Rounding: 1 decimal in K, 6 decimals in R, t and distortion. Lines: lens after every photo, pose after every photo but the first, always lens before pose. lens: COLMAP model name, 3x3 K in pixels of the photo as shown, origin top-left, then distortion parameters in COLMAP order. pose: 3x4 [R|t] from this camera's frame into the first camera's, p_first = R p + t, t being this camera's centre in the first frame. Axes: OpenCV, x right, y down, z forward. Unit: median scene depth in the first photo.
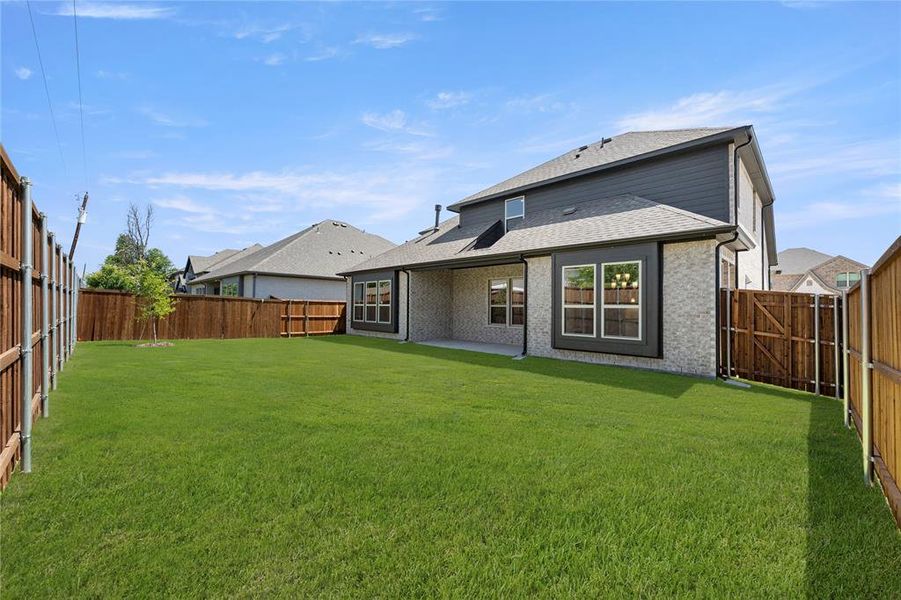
lens RADIAL K [[359.5, 0, 450.5], [0, 359.5, 300.0], [0, 0, 1]] dist [-0.000889, -0.000146]
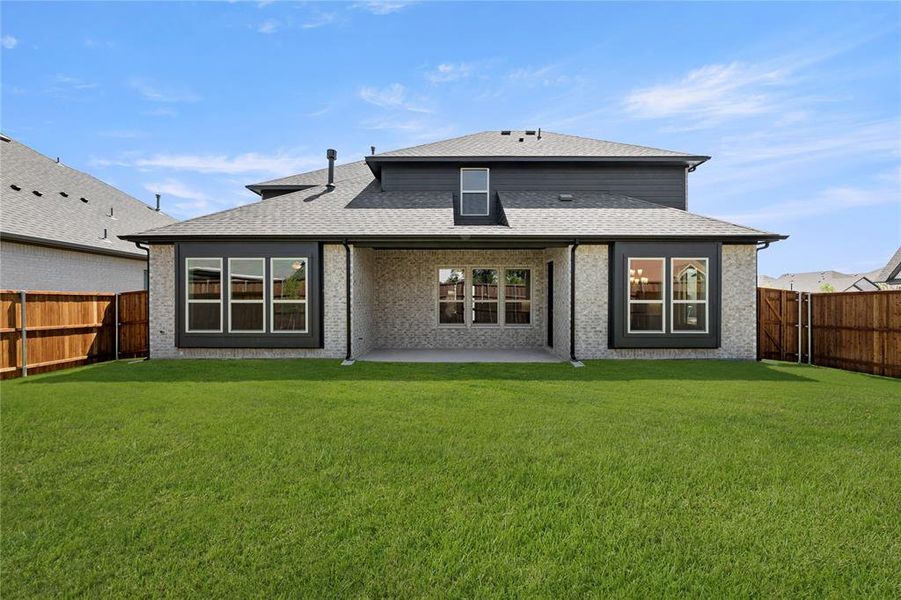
lens RADIAL K [[368.6, 0, 440.8], [0, 368.6, 302.2], [0, 0, 1]] dist [0.002715, 0.000228]
pose [[0.709223, -0.009059, 0.704926, -0.459454], [-0.007398, 0.999767, 0.020291, 0.002463], [-0.704946, -0.019605, 0.708990, 0.449350]]
